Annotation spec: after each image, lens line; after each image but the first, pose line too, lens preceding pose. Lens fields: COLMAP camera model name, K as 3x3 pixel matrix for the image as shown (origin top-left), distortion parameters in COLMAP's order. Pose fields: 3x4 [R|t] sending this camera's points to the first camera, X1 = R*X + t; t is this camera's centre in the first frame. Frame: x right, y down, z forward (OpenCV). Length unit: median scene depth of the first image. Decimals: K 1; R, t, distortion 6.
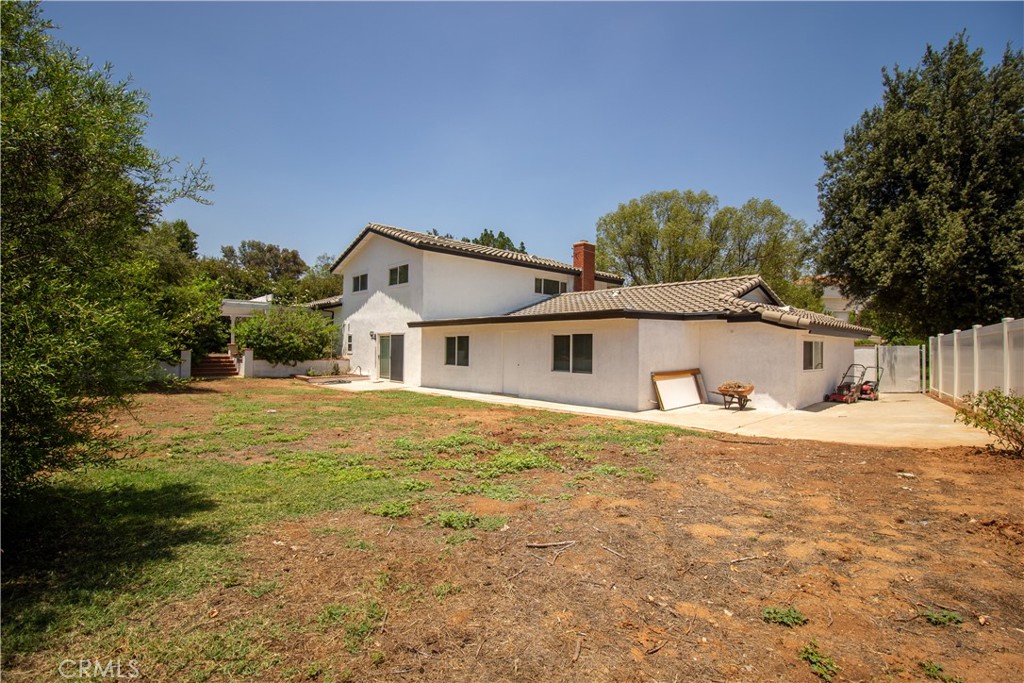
lens RADIAL K [[464.0, 0, 516.9], [0, 464.0, 331.0], [0, 0, 1]] dist [0.001710, -0.013437]
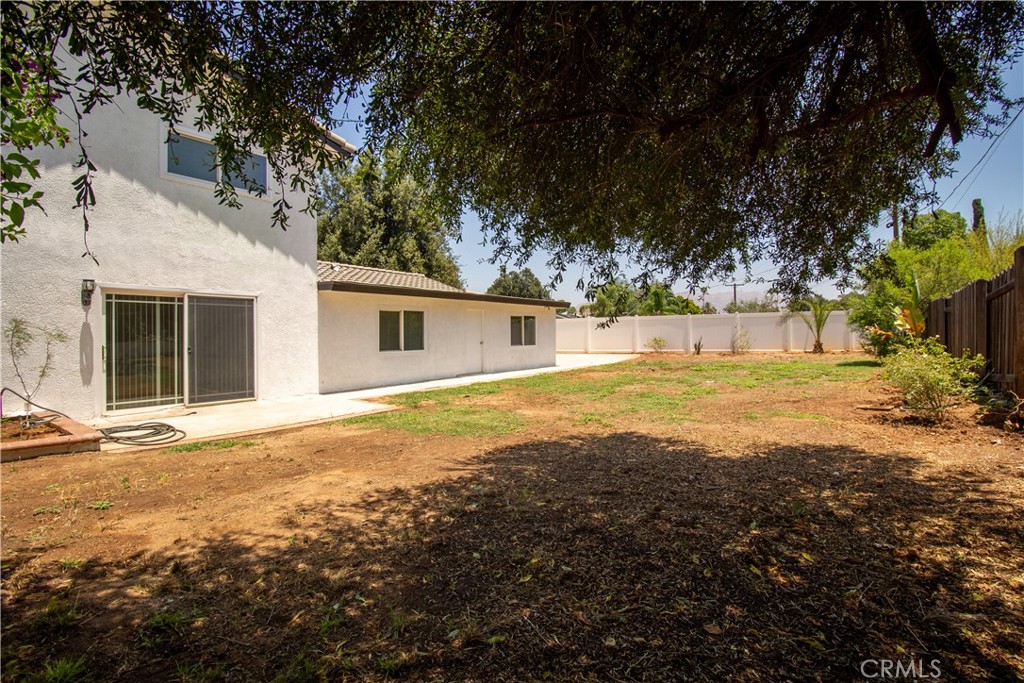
lens RADIAL K [[464.0, 0, 516.9], [0, 464.0, 331.0], [0, 0, 1]] dist [0.001710, -0.013437]
pose [[-0.148772, -0.018636, 0.988696, -0.911298], [-0.044322, 0.998943, 0.012160, 0.027679], [-0.987878, -0.042012, -0.149441, 0.962887]]
